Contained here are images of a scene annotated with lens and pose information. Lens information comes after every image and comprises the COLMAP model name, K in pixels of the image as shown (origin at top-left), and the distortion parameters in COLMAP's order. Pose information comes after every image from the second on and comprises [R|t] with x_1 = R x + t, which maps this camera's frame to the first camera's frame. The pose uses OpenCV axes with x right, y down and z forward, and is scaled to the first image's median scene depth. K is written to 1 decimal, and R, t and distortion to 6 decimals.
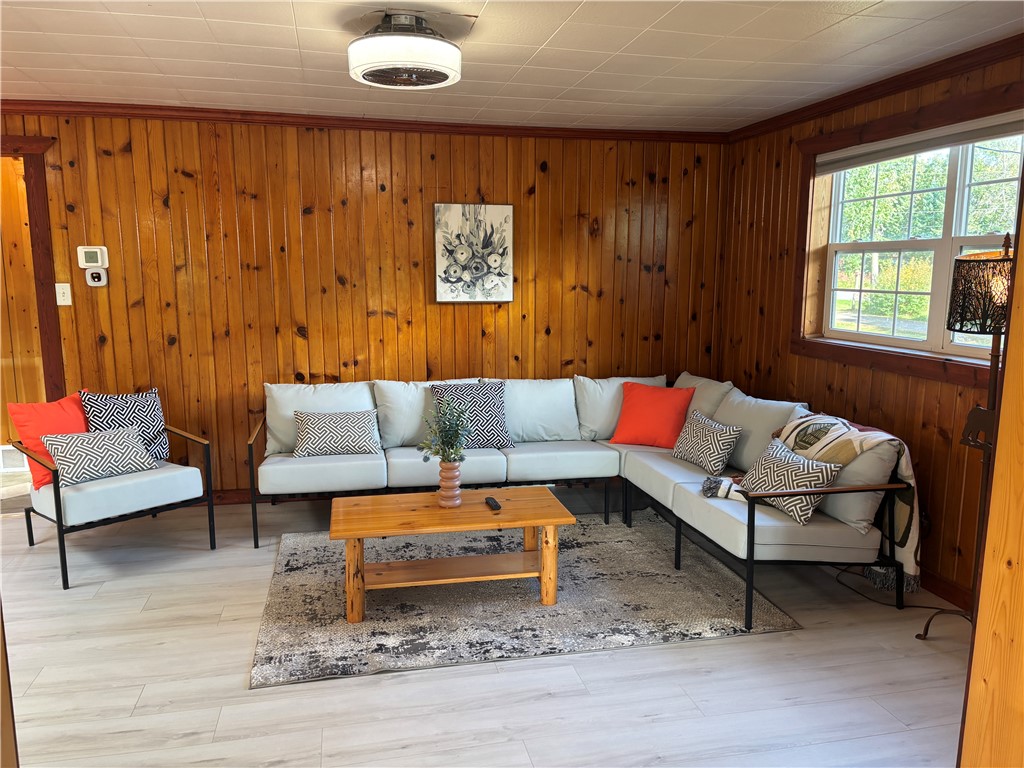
lens RADIAL K [[774.0, 0, 515.1], [0, 774.0, 386.9], [0, 0, 1]] dist [0.060542, -0.062281]
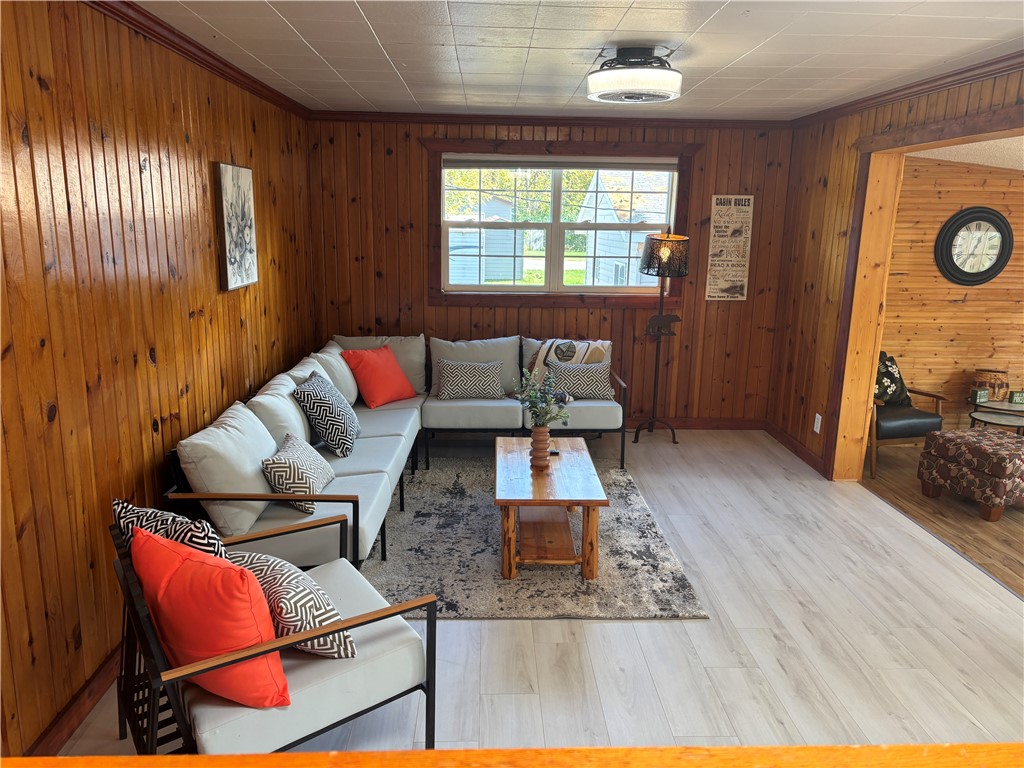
lens RADIAL K [[774.0, 0, 514.7], [0, 774.0, 386.3], [0, 0, 1]] dist [0.060542, -0.062281]
pose [[0.186366, -0.208125, 0.960183, -0.897607], [0.133633, 0.973592, 0.185095, -0.134045], [-0.973350, 0.093817, 0.209257, 0.616988]]
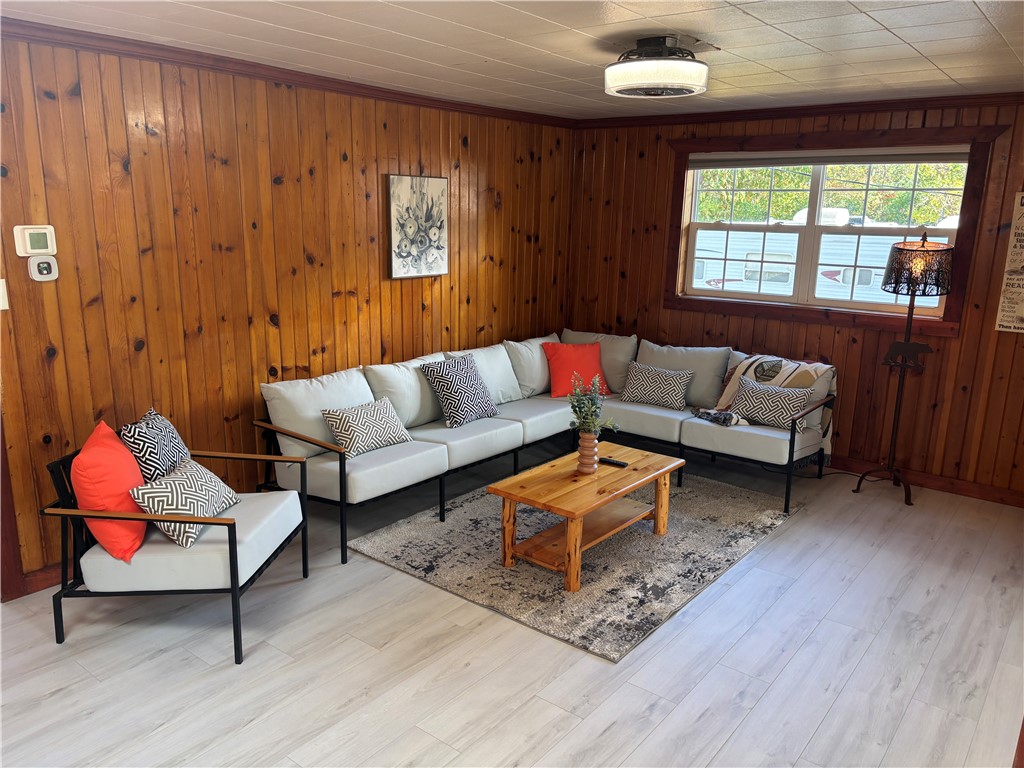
lens RADIAL K [[774.0, 0, 507.6], [0, 774.0, 388.4], [0, 0, 1]] dist [0.060542, -0.062281]
pose [[0.779107, -0.131168, 0.613015, -0.658023], [0.078511, 0.990582, 0.112173, -0.077328], [-0.621955, -0.039266, 0.782068, 0.159851]]
